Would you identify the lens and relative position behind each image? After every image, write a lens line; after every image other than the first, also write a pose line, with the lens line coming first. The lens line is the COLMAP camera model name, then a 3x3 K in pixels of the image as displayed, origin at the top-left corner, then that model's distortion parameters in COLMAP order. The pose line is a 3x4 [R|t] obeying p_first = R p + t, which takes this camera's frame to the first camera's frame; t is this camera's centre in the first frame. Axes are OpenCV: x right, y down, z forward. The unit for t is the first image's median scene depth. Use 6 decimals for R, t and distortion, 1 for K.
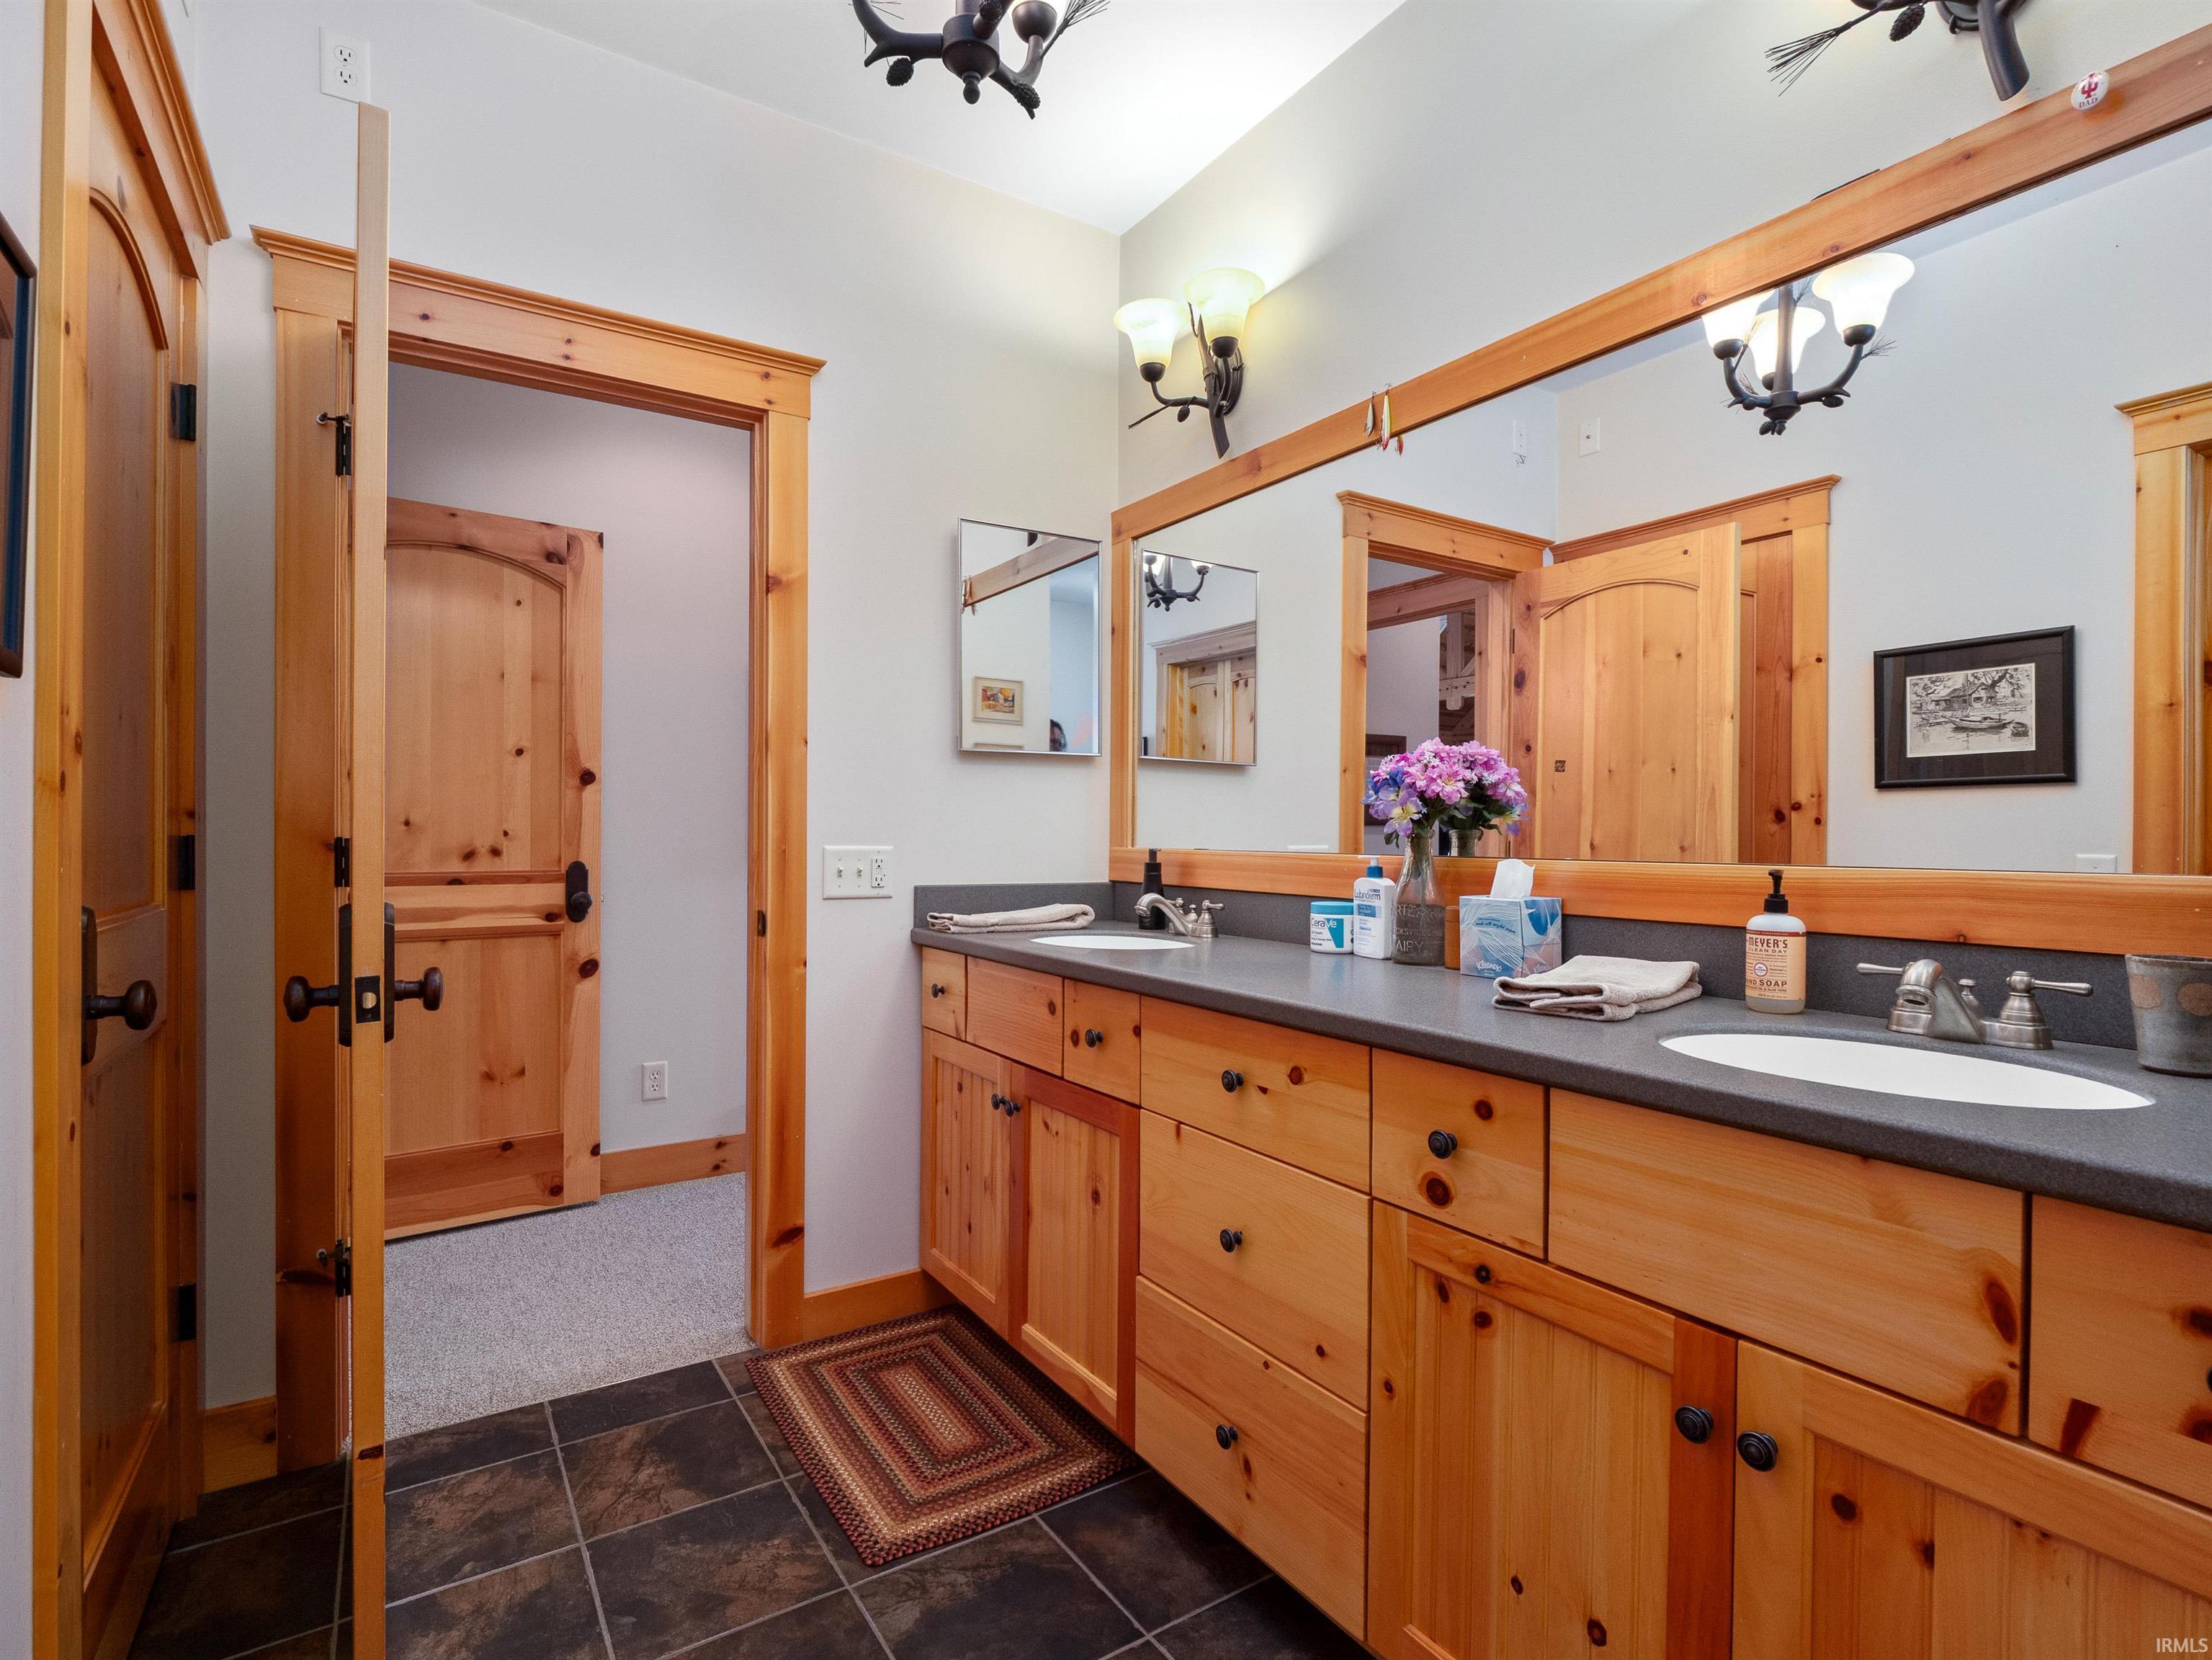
lens RADIAL K [[1065.1, 0, 1105.6], [0, 1065.1, 841.4], [0, 0, 1]] dist [0.001802, -0.012990]
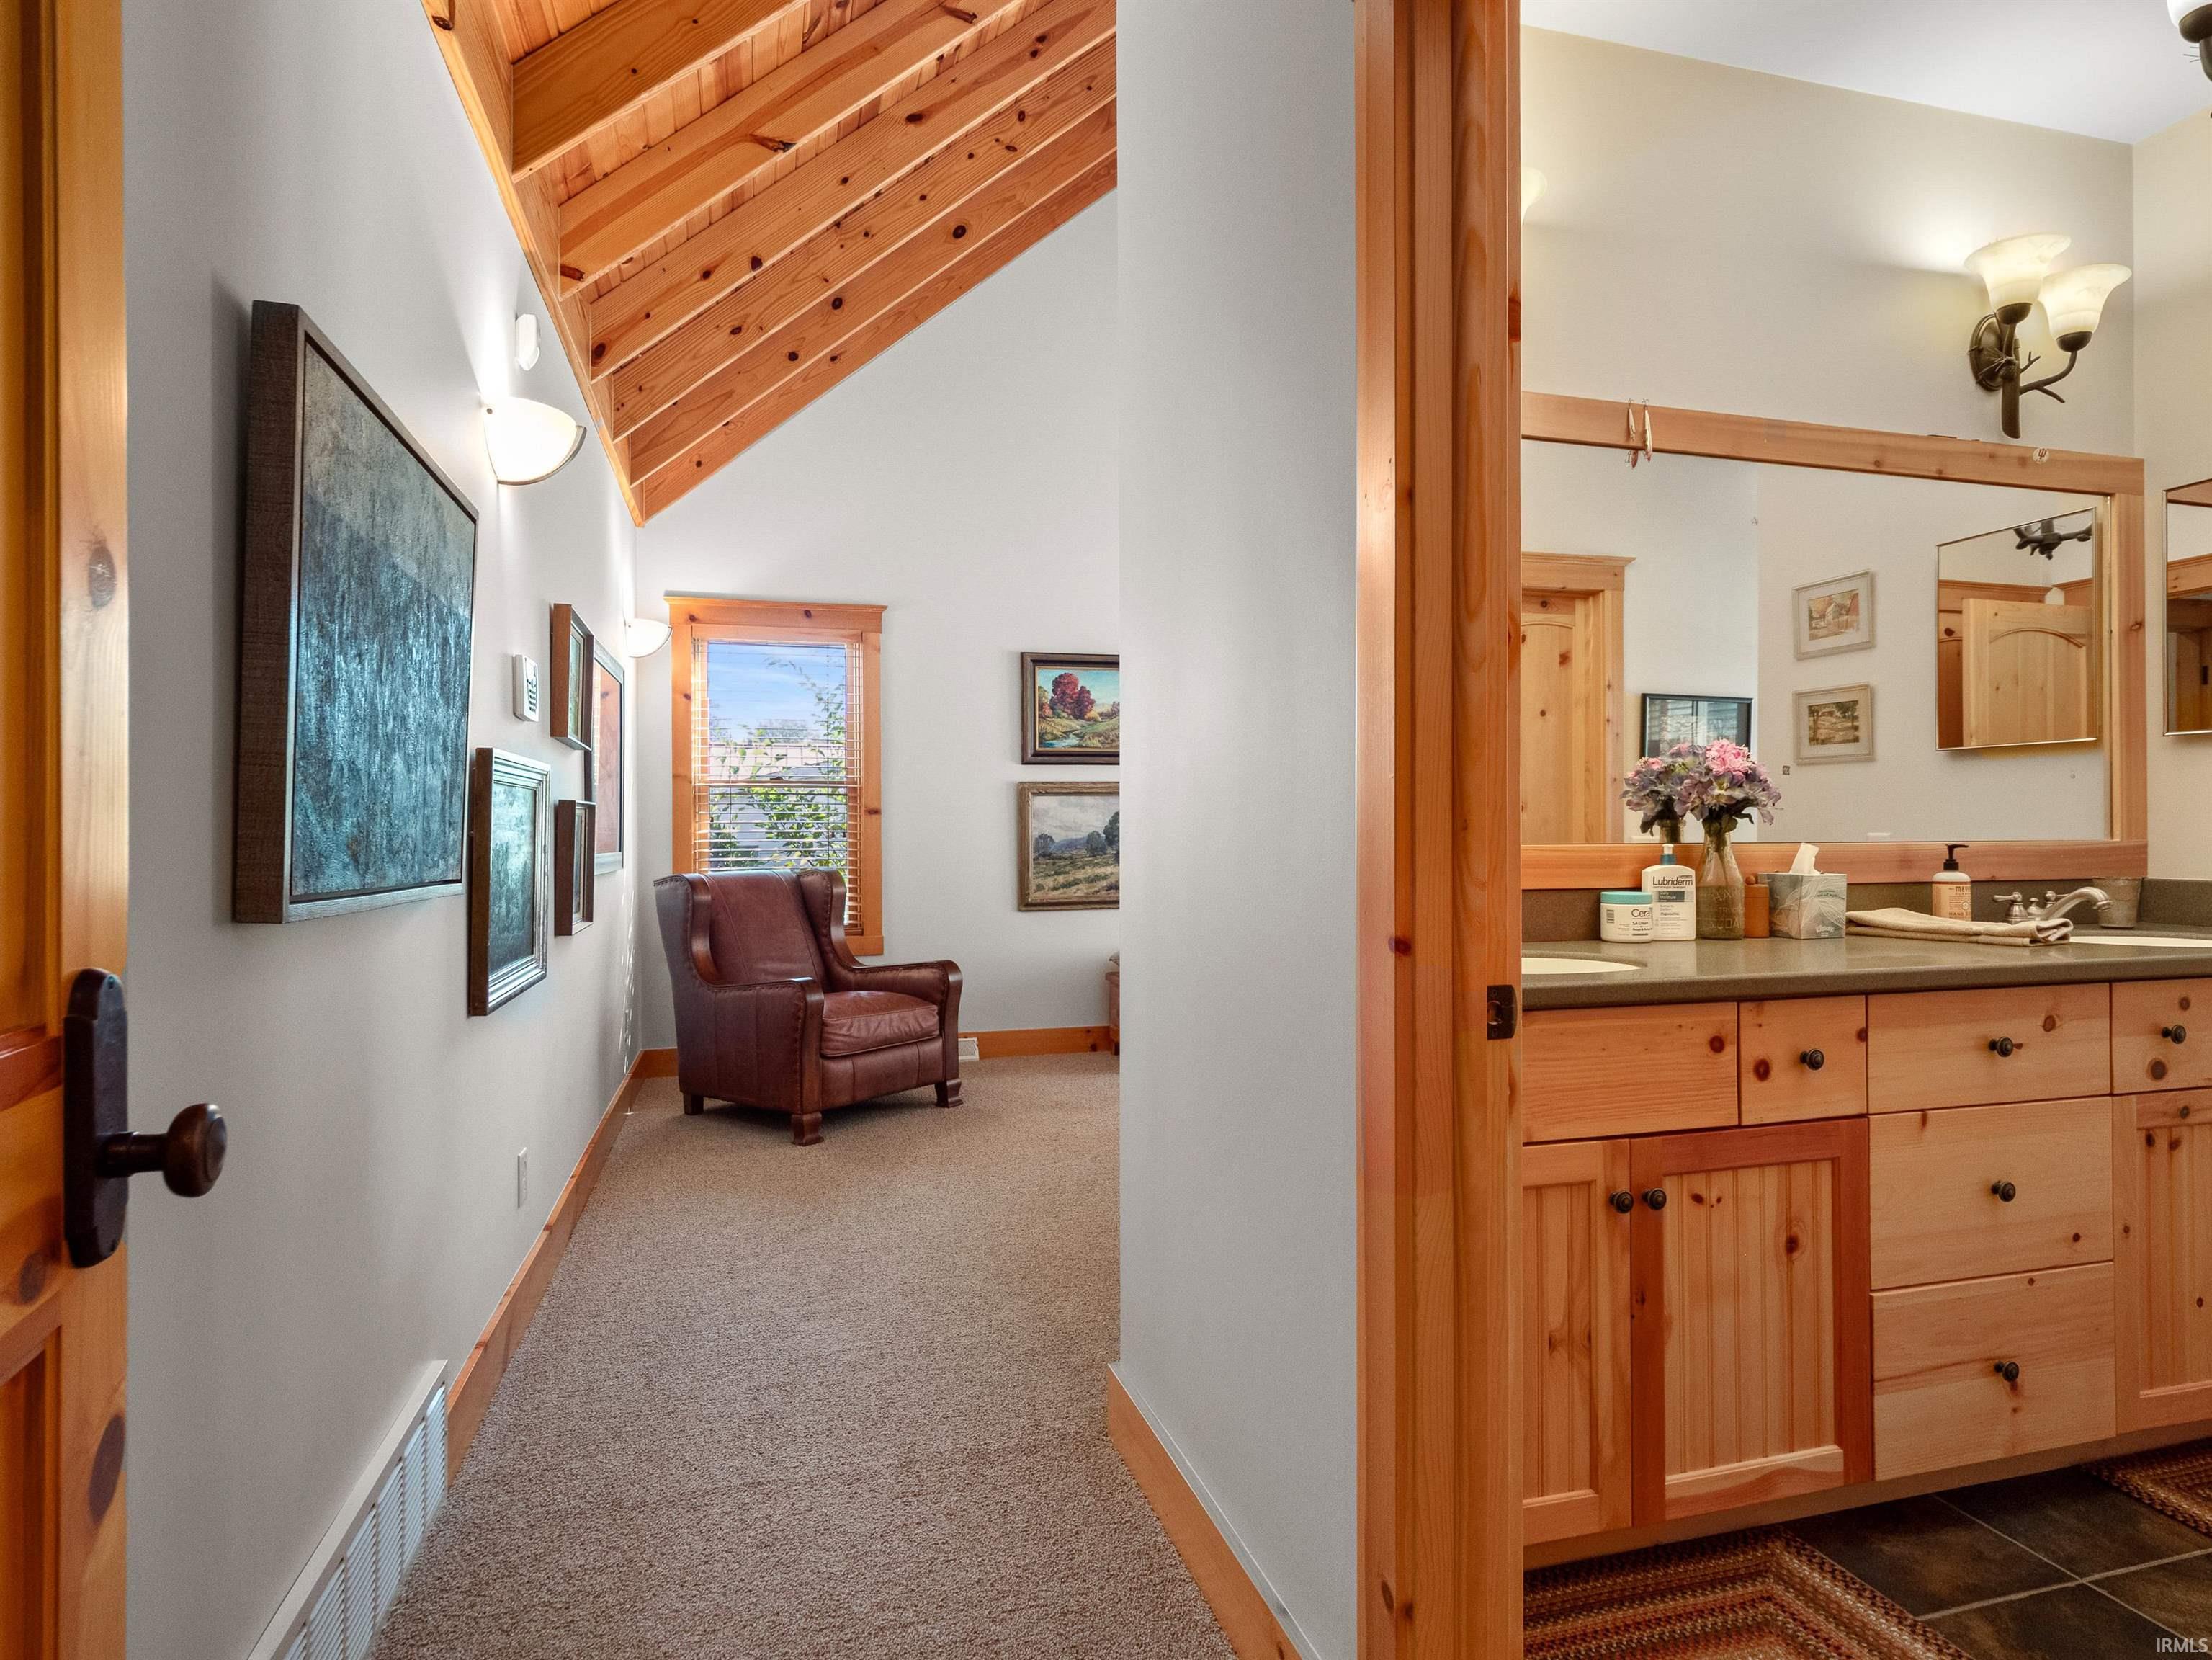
lens RADIAL K [[1171.9, 0, 1106.0], [0, 1171.9, 830.0], [0, 0, 1]] dist [-0.002045, 0.000995]
pose [[0.306299, -0.006768, 0.951911, -1.189938], [0.010442, 0.999938, 0.003749, -0.012472], [-0.951878, 0.008792, 0.306351, 1.362385]]
